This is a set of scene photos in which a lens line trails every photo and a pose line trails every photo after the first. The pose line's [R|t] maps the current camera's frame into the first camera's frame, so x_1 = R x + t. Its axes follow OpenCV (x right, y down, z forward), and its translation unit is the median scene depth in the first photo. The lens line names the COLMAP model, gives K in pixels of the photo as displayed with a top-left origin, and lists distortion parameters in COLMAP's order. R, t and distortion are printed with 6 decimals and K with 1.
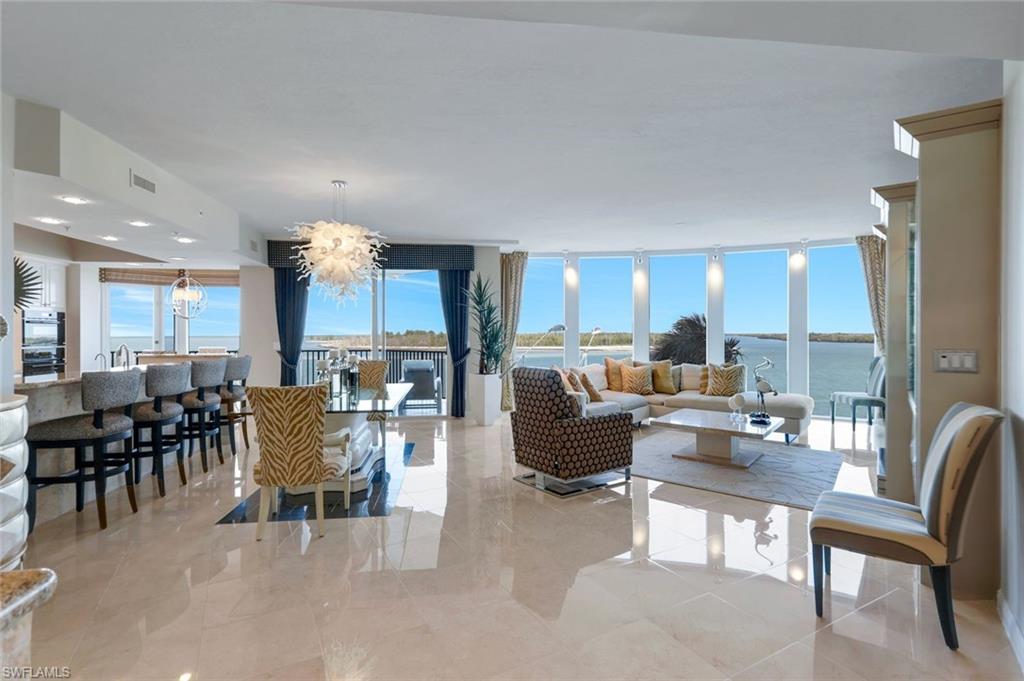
lens RADIAL K [[474.9, 0, 507.8], [0, 474.9, 338.6], [0, 0, 1]] dist [0.002014, 0.000974]
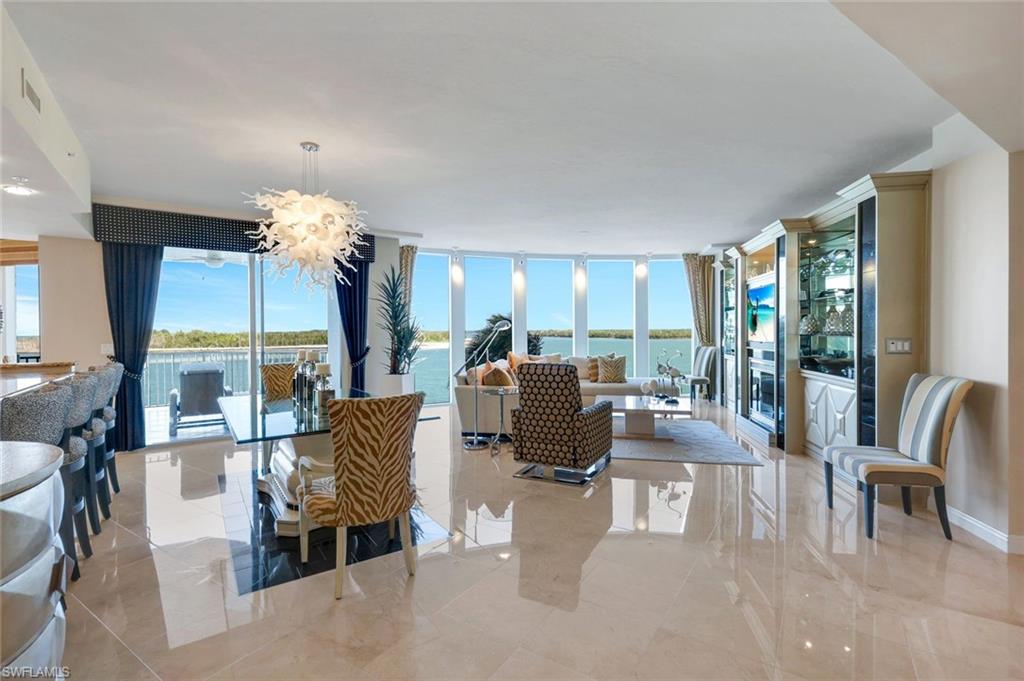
lens RADIAL K [[474.9, 0, 514.3], [0, 474.9, 331.2], [0, 0, 1]] dist [0.002014, 0.000974]
pose [[0.885973, -0.005674, 0.463702, -0.430207], [0.010955, 0.999902, -0.008697, -0.000066], [-0.463607, 0.012785, 0.885949, 0.124204]]
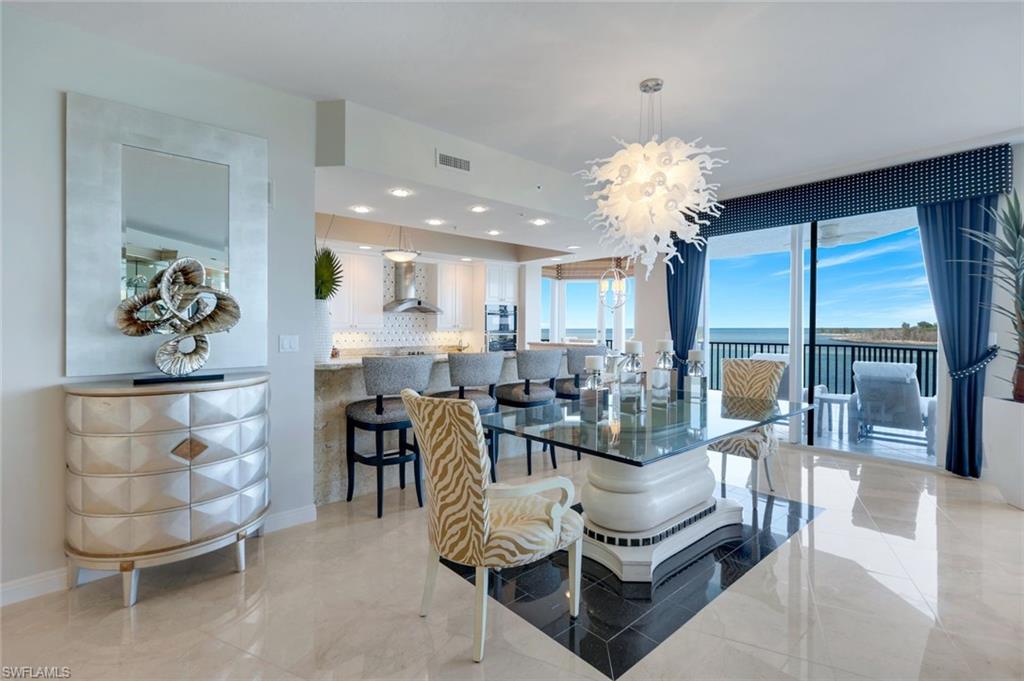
lens RADIAL K [[474.9, 0, 514.9], [0, 474.9, 329.6], [0, 0, 1]] dist [0.002014, 0.000974]
pose [[0.573634, 0.003442, -0.819105, 0.075538], [-0.005879, 0.999983, 0.000085, 0.008068], [0.819091, 0.004767, 0.573644, 0.491008]]
